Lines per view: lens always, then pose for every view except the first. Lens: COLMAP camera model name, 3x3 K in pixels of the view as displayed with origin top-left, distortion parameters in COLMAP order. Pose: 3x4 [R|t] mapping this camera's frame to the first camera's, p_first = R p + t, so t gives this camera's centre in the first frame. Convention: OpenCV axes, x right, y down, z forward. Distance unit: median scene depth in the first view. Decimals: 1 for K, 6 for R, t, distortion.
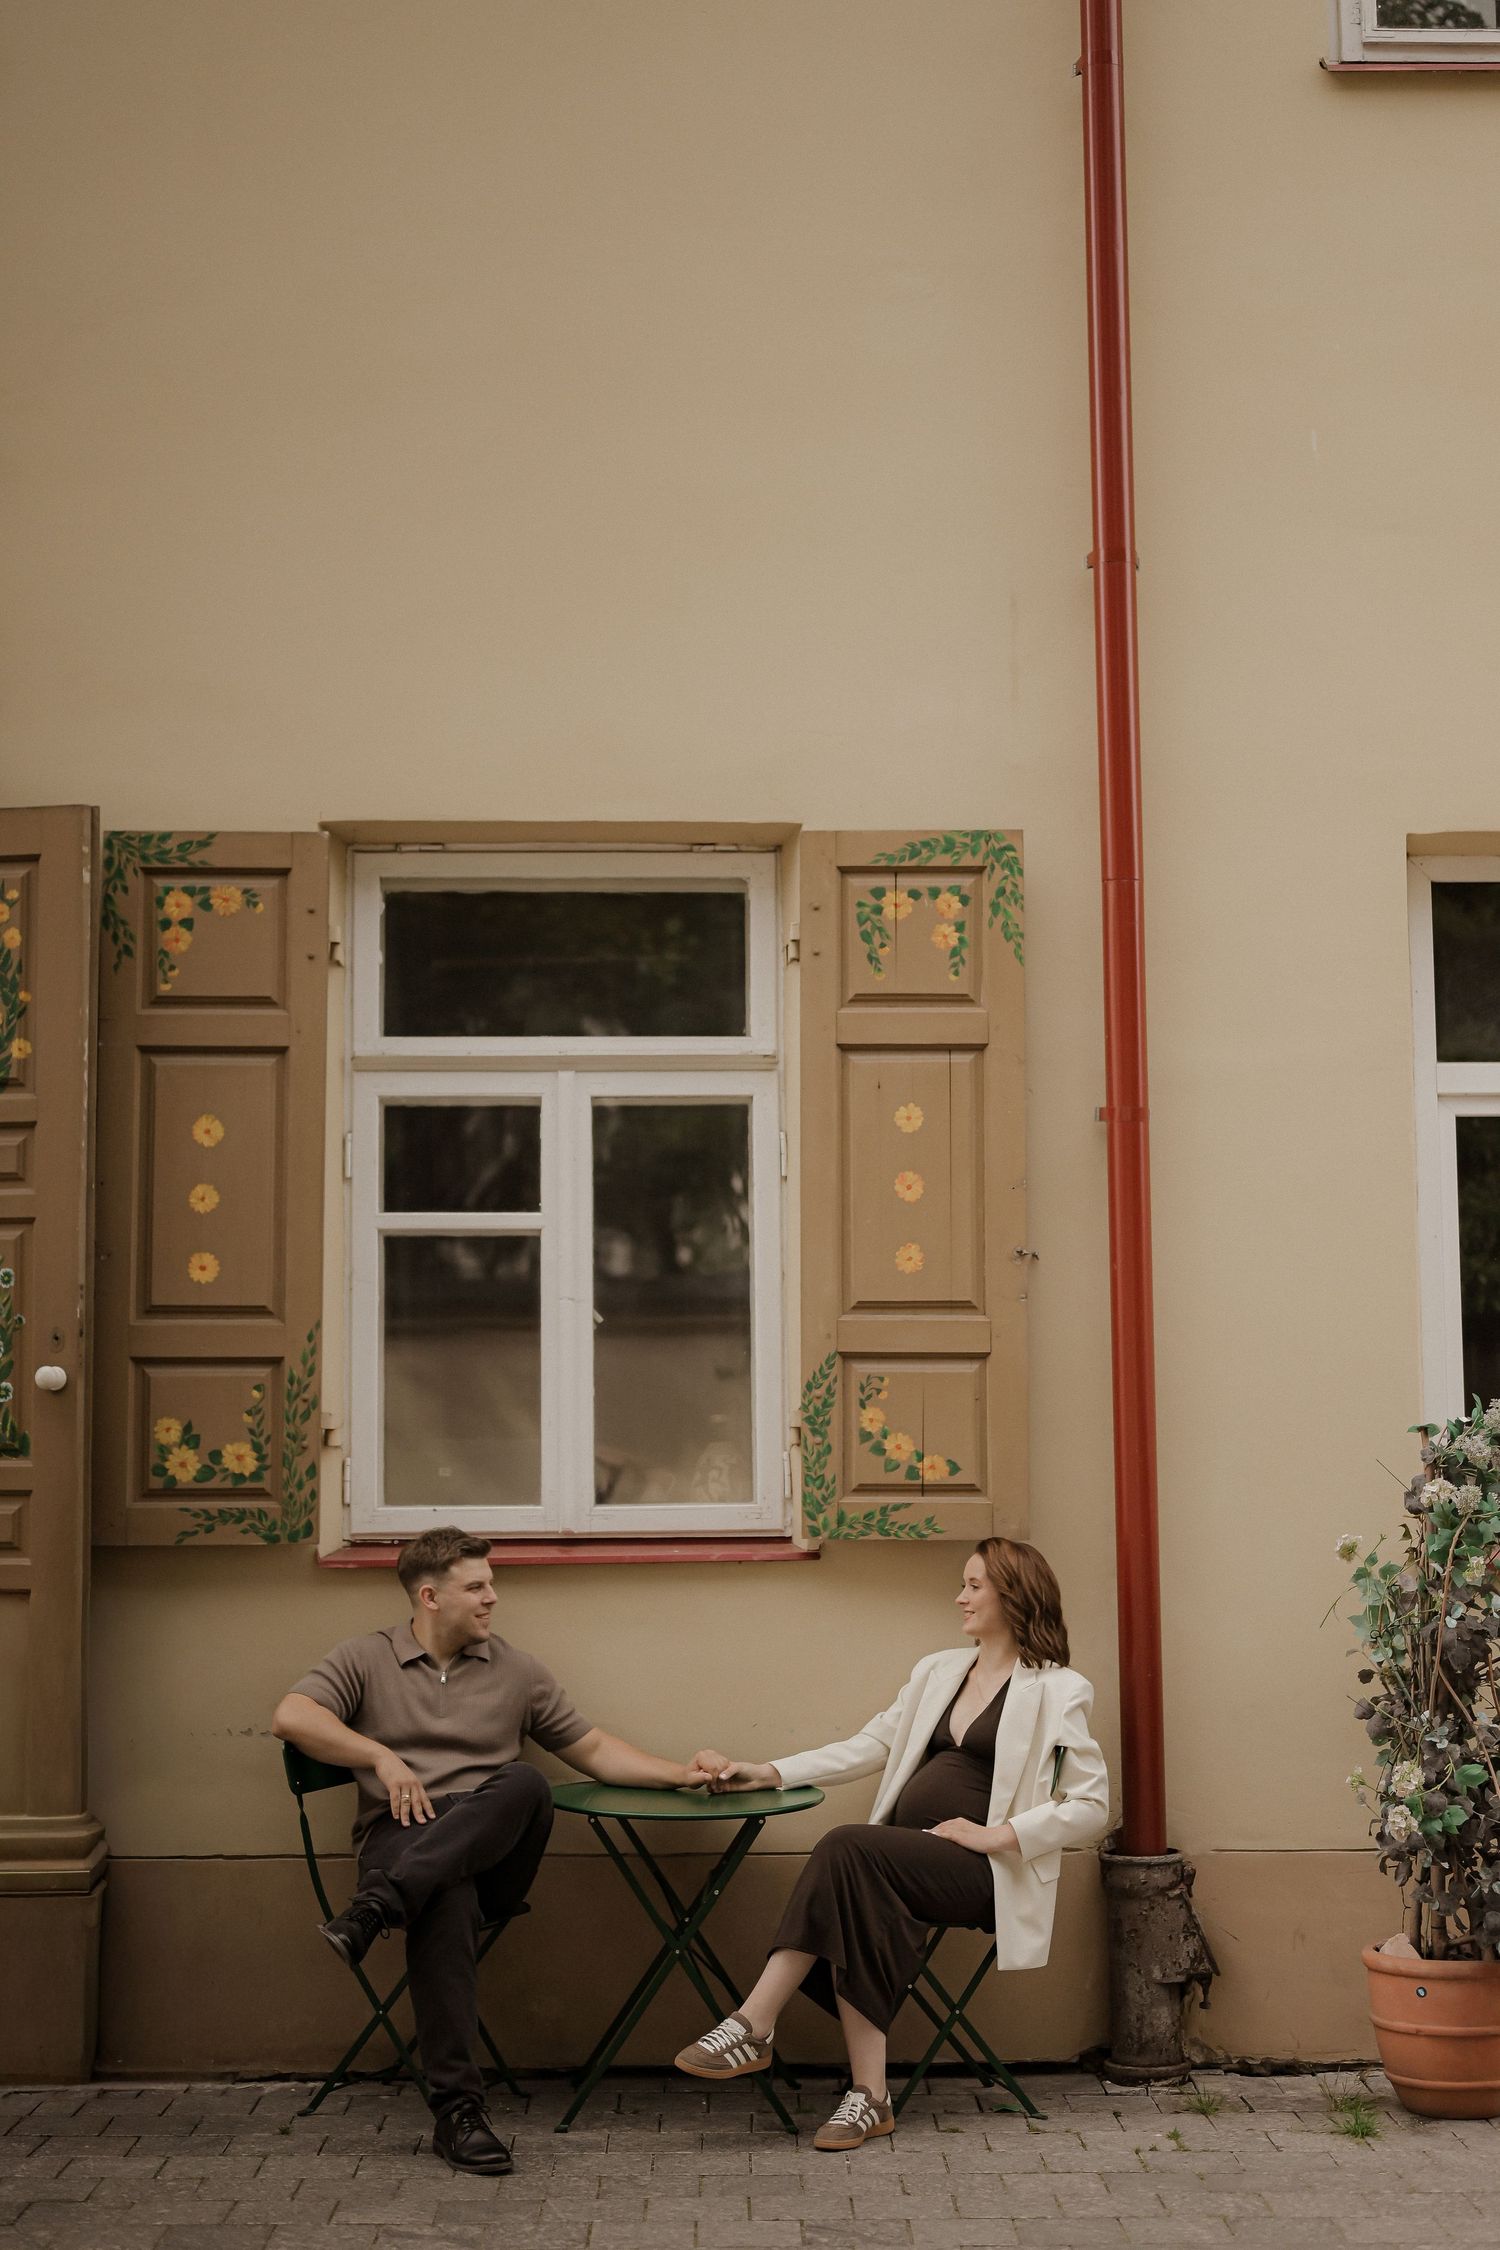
lens RADIAL K [[3328.1, 0, 750.0], [0, 3328.1, 1125.0], [0, 0, 1]] dist [-0.025809, 0.017505]
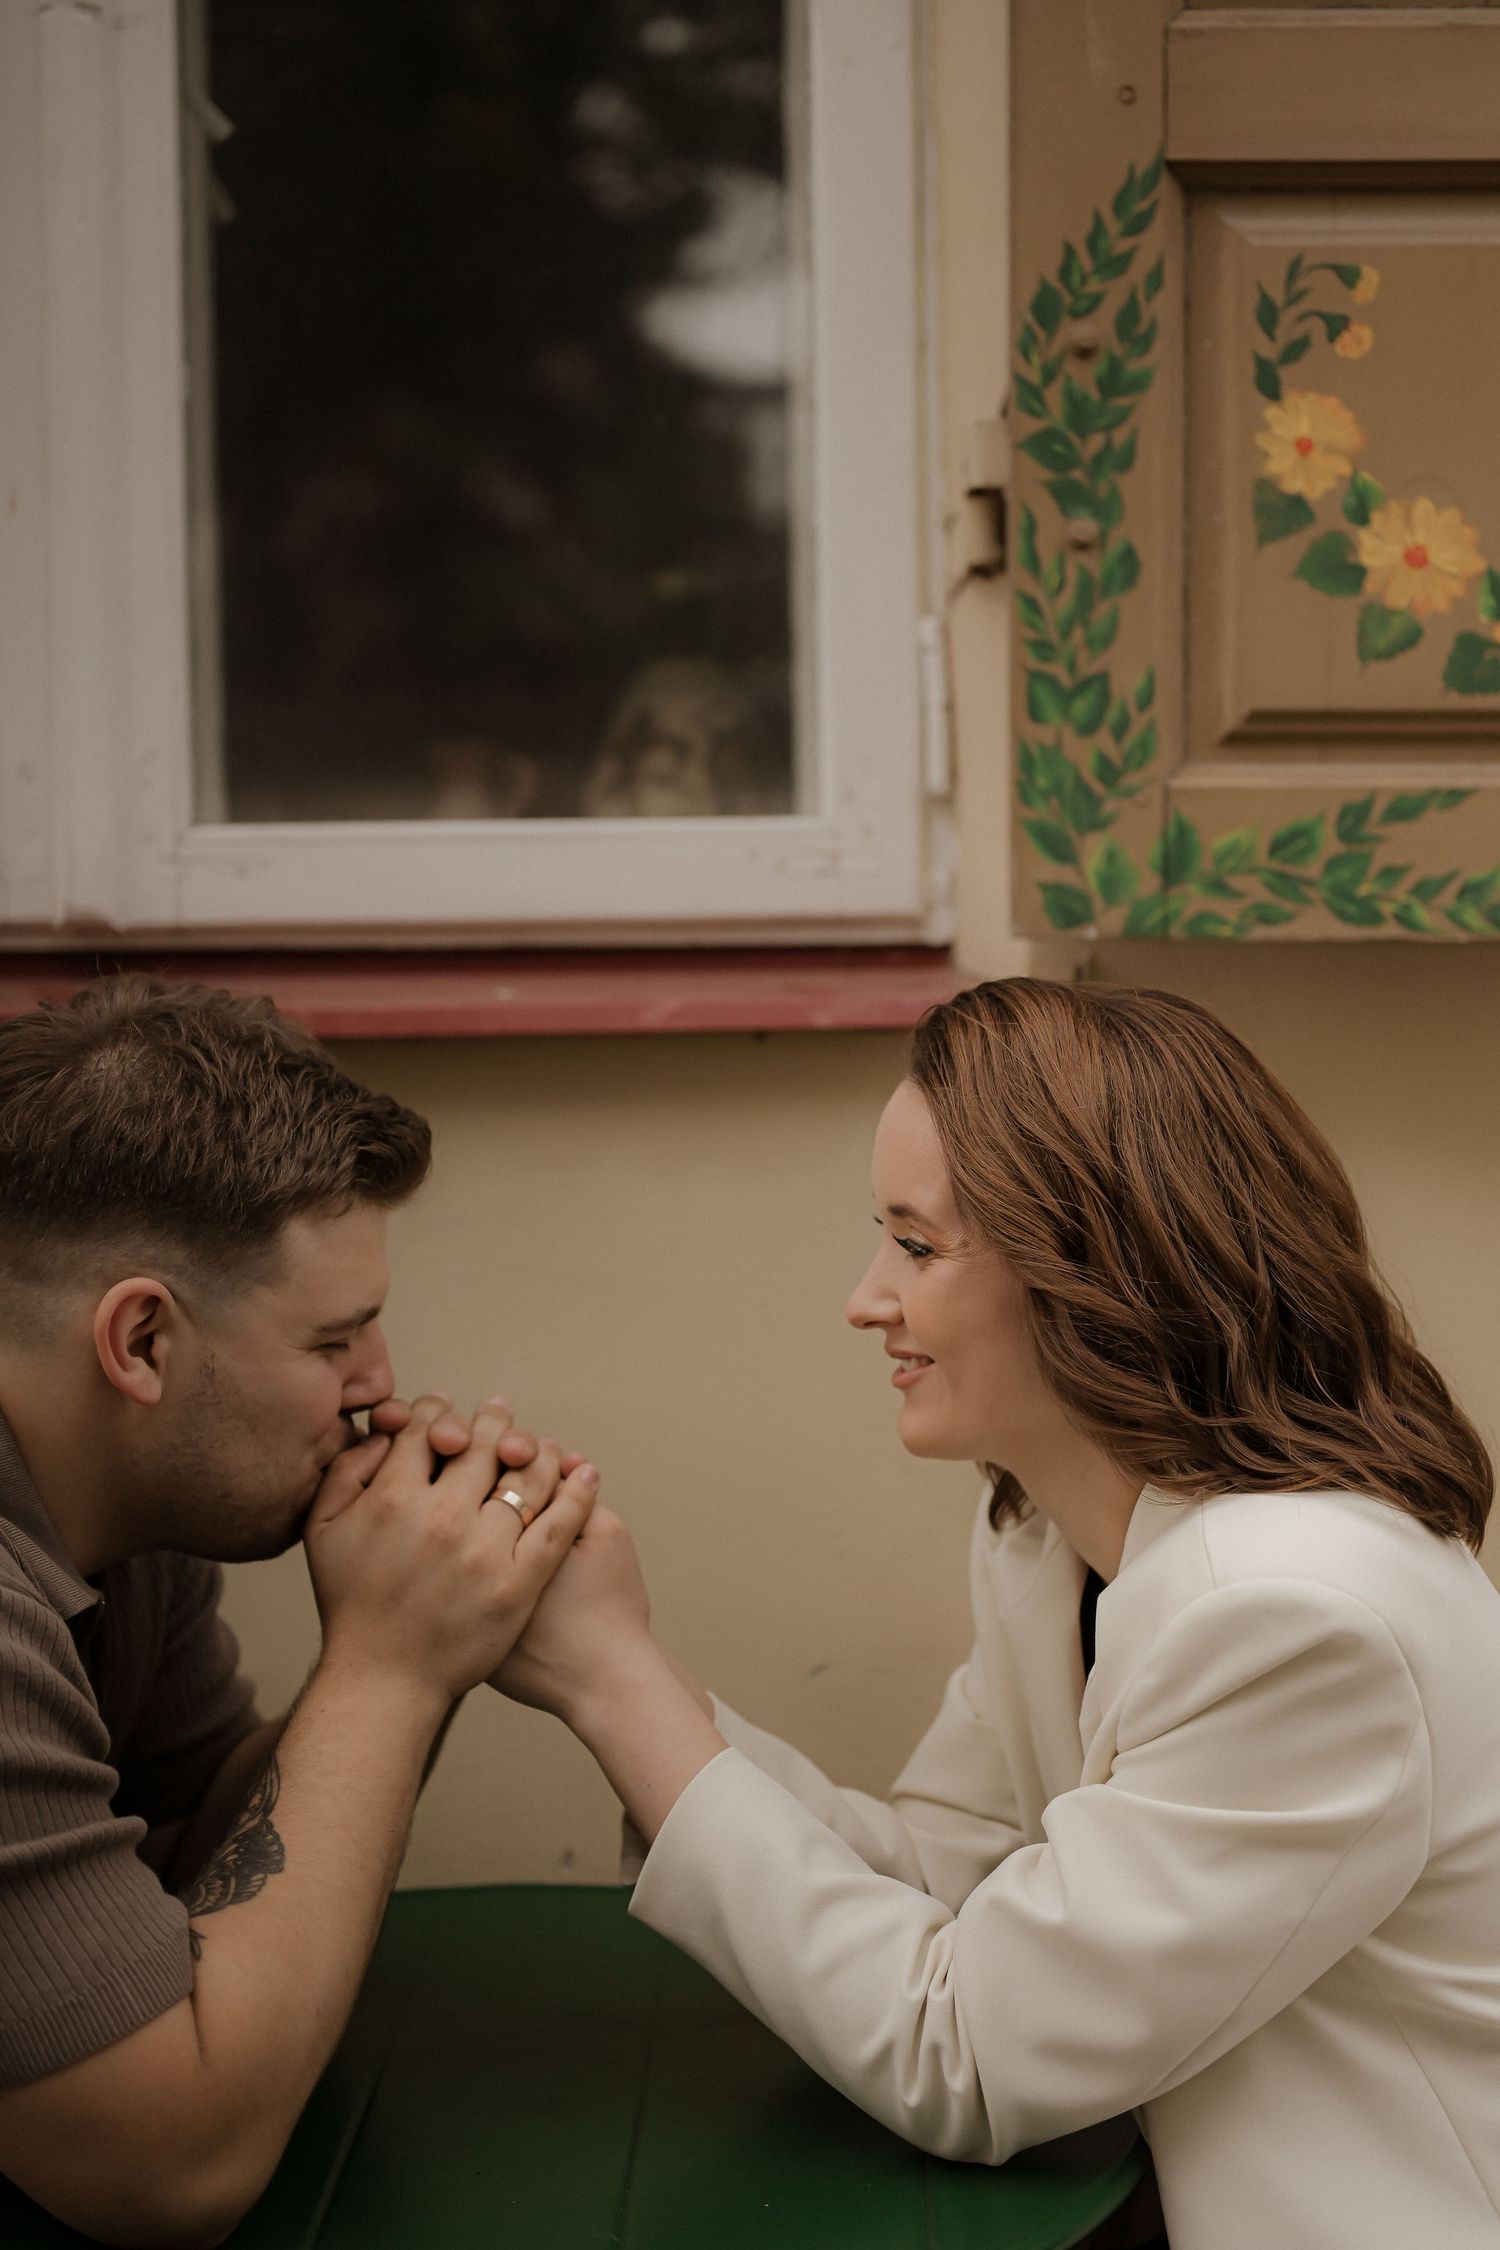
lens RADIAL K [[3328.1, 0, 750.0], [0, 3328.1, 1125.0], [0, 0, 1]] dist [-0.025809, 0.017505]
pose [[0.999962, -0.003421, 0.007976, -0.005740], [0.002262, 0.990008, 0.140993, 0.103333], [-0.008379, -0.140969, 0.989978, 0.755415]]
